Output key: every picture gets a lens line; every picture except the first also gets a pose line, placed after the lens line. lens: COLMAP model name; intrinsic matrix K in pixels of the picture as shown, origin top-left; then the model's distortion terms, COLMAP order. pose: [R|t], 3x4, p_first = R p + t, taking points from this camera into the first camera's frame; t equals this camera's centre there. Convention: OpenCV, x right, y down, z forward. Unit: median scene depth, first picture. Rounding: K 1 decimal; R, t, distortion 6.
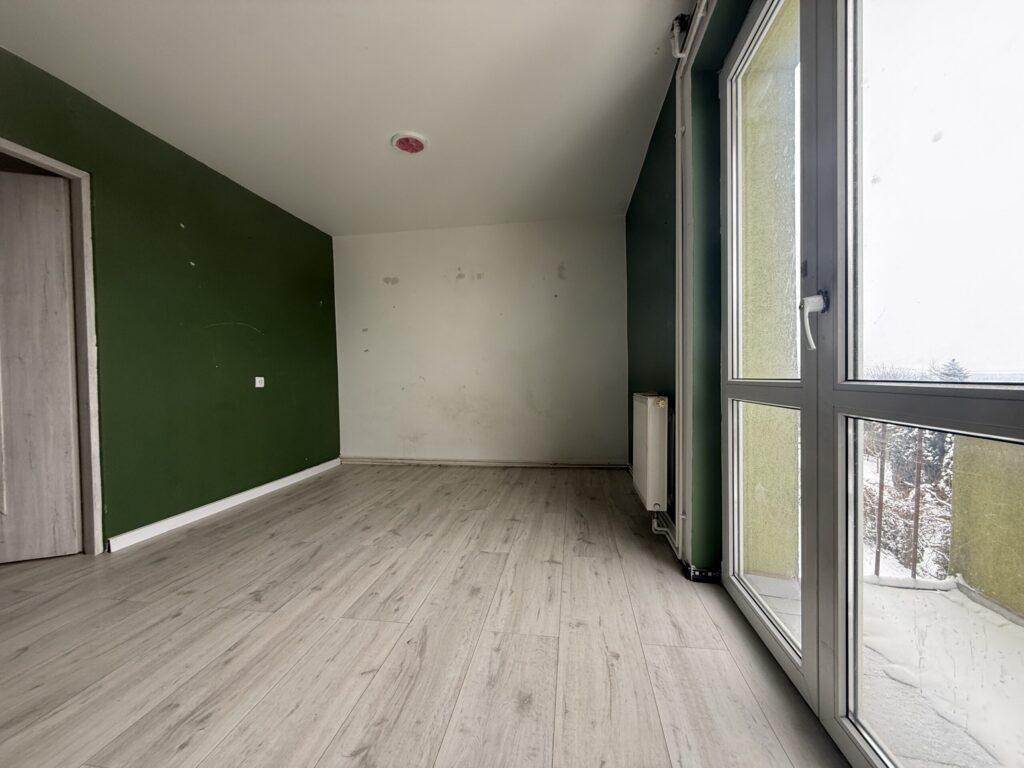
lens RADIAL K [[405.4, 0, 510.5], [0, 405.4, 383.9], [0, 0, 1]] dist [0.000856, -0.000236]
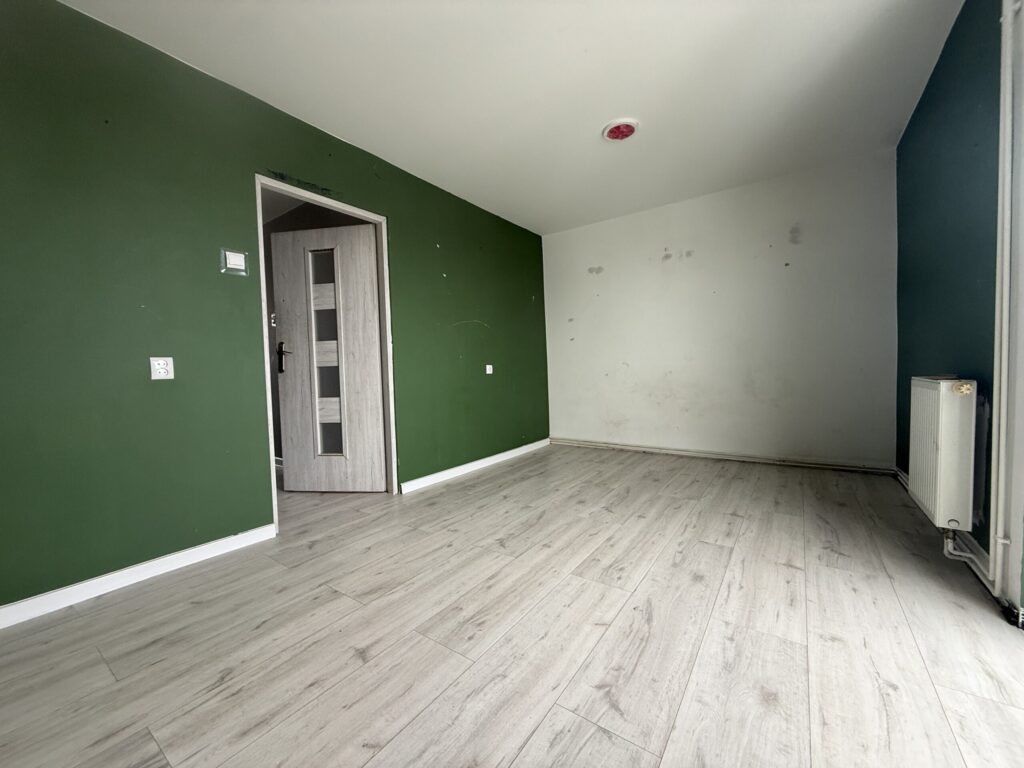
lens RADIAL K [[405.4, 0, 511.4], [0, 405.4, 384.3], [0, 0, 1]] dist [0.000856, -0.000236]
pose [[0.894871, 0.004388, -0.446302, -0.046551], [0.008639, 0.999594, 0.027150, 0.011521], [0.446240, -0.028152, 0.894470, -0.052932]]
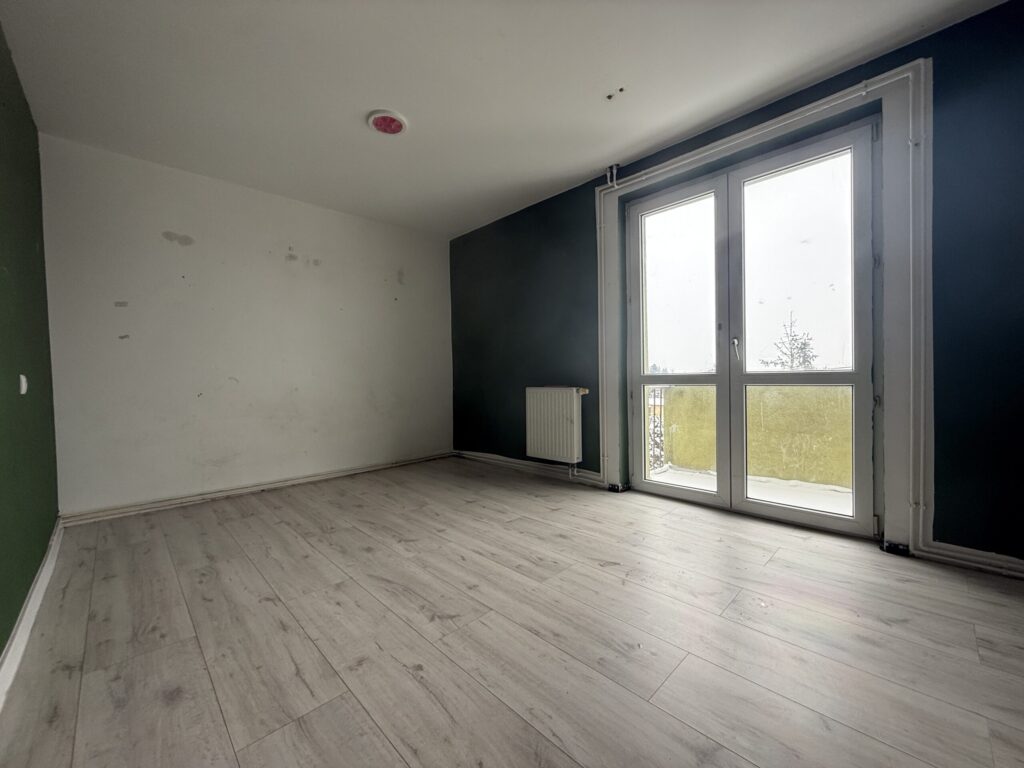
lens RADIAL K [[405.4, 0, 511.1], [0, 405.4, 384.6], [0, 0, 1]] dist [0.000856, -0.000236]
pose [[0.604552, -0.013495, 0.796451, -1.013323], [0.025556, 0.999670, -0.002460, 0.019619], [-0.796156, 0.021841, 0.604698, 0.278032]]
